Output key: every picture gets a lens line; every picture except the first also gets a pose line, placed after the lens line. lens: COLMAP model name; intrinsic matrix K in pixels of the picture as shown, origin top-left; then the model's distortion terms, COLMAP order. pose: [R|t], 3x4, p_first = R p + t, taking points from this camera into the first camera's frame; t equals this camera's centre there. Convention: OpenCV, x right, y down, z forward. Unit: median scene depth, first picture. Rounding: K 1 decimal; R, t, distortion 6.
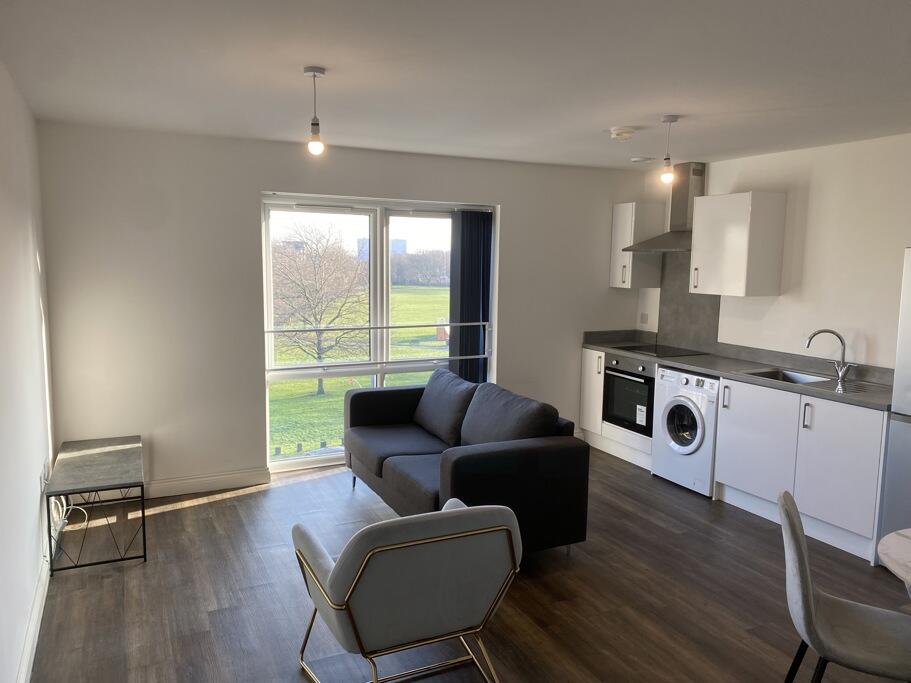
lens RADIAL K [[688.3, 0, 452.4], [0, 688.3, 347.8], [0, 0, 1]] dist [0.013855, -0.015802]
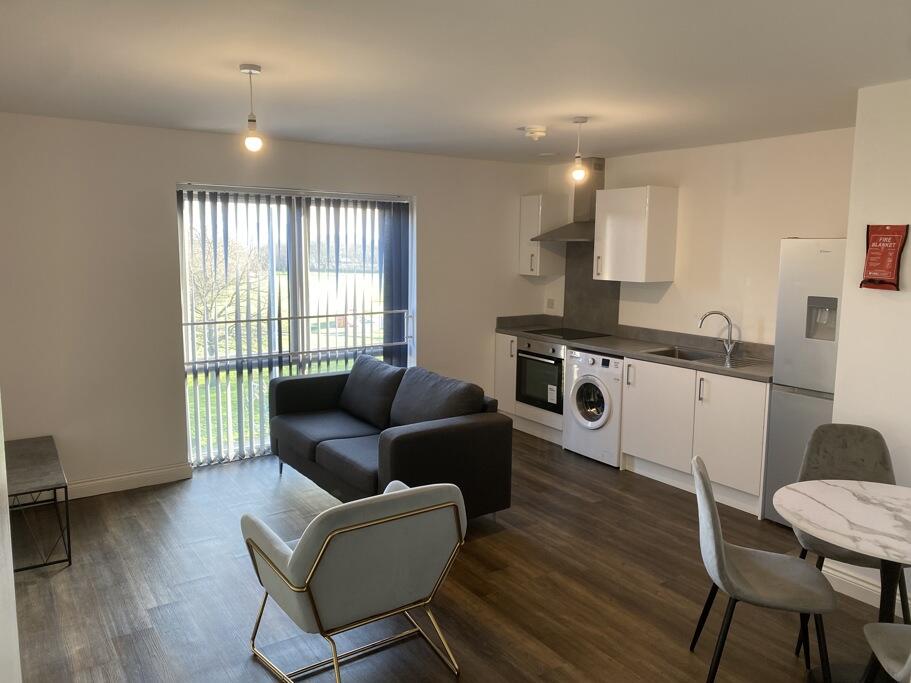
lens RADIAL K [[688.3, 0, 453.6], [0, 688.3, 334.7], [0, 0, 1]] dist [0.013855, -0.015802]
pose [[0.987736, -0.024593, 0.154182, -0.050481], [0.024134, 0.999697, 0.004848, -0.004592], [-0.154255, -0.001067, 0.988031, -0.036807]]
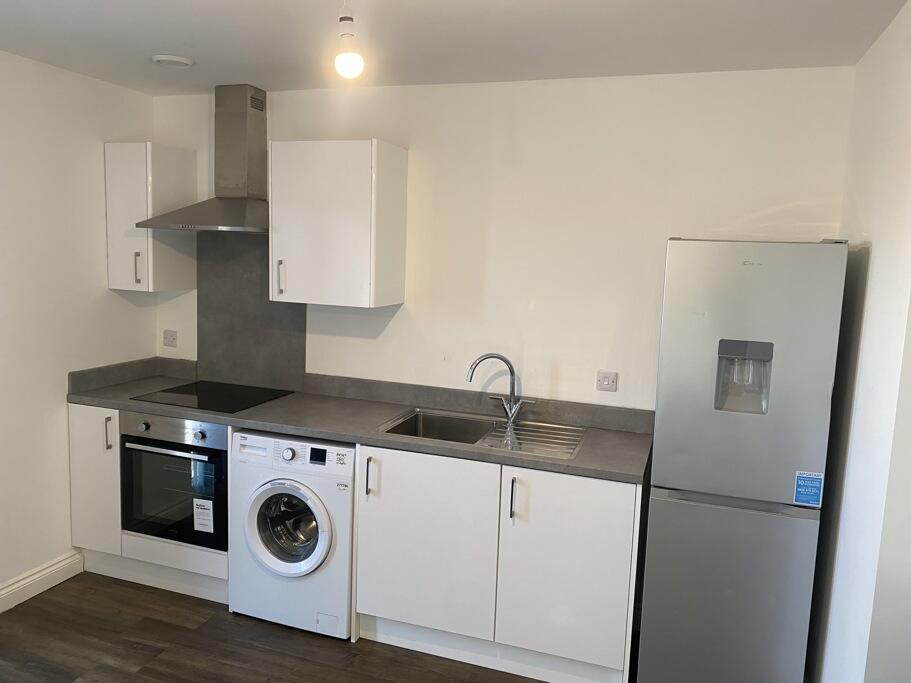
lens RADIAL K [[688.3, 0, 448.6], [0, 688.3, 336.7], [0, 0, 1]] dist [0.013855, -0.015802]
pose [[0.705177, -0.075295, 0.705022, 0.032204], [0.063838, 0.997049, 0.042631, -0.080785], [-0.706152, 0.014945, 0.707903, 0.584573]]
